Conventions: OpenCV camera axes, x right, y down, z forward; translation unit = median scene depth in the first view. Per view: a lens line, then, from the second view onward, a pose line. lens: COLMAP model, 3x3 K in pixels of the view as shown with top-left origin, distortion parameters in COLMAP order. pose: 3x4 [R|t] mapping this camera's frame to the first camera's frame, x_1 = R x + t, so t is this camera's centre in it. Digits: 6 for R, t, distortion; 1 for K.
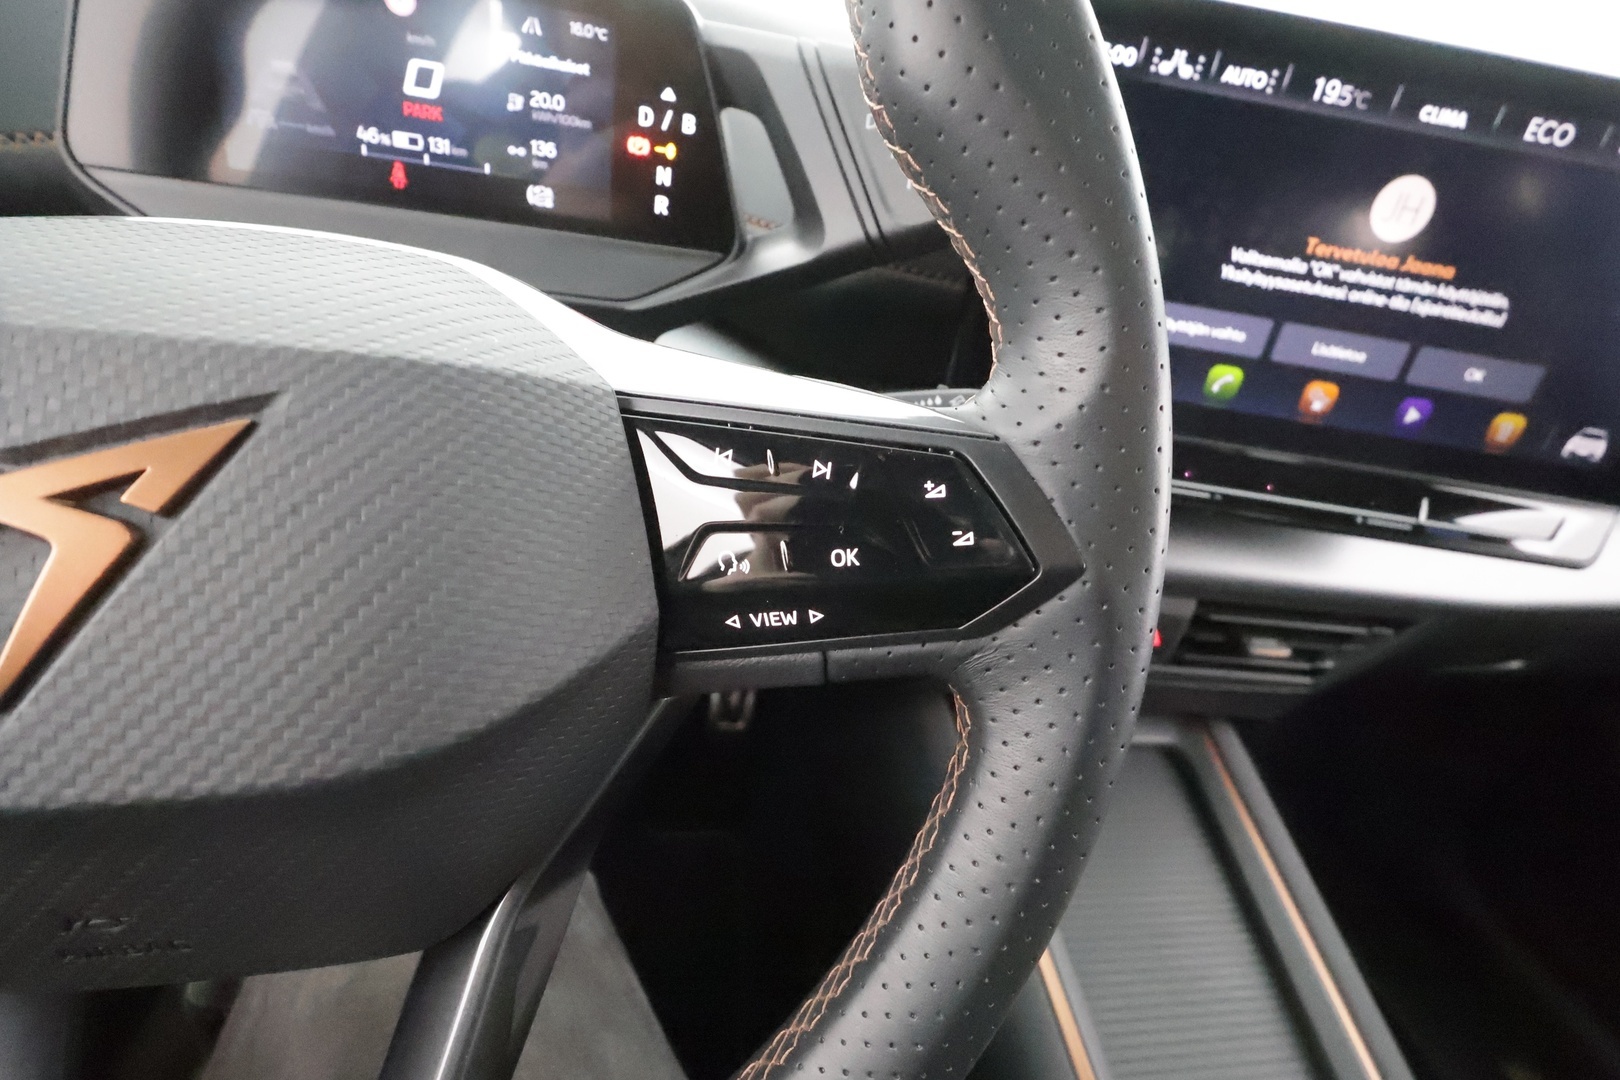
lens RADIAL K [[744.1, 0, 817.9], [0, 744.1, 544.8], [0, 0, 1]] dist [0.002168, -0.000302]
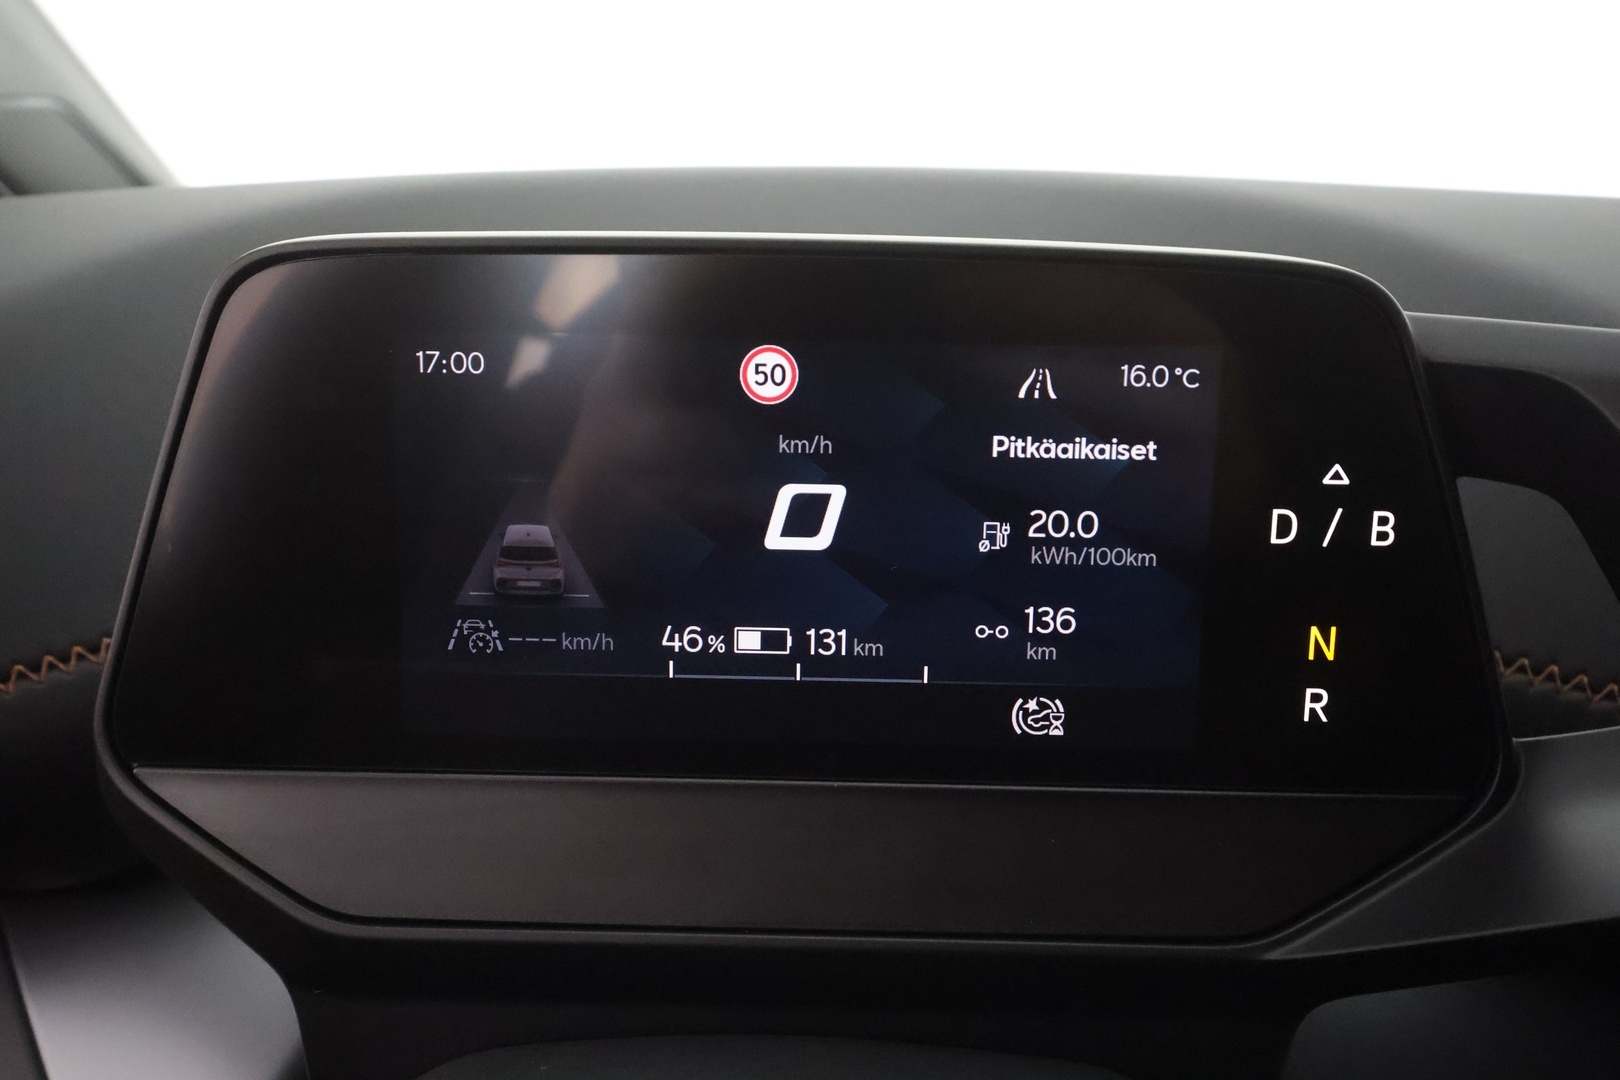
lens RADIAL K [[1274.6, 0, 806.6], [0, 1274.6, 538.7], [0, 0, 1]] dist [0.001191, 0.018006]
pose [[0.980094, -0.096512, -0.173497, -0.357397], [0.045878, 0.960335, -0.275048, -0.361146], [0.193161, 0.261613, 0.945647, 0.240079]]
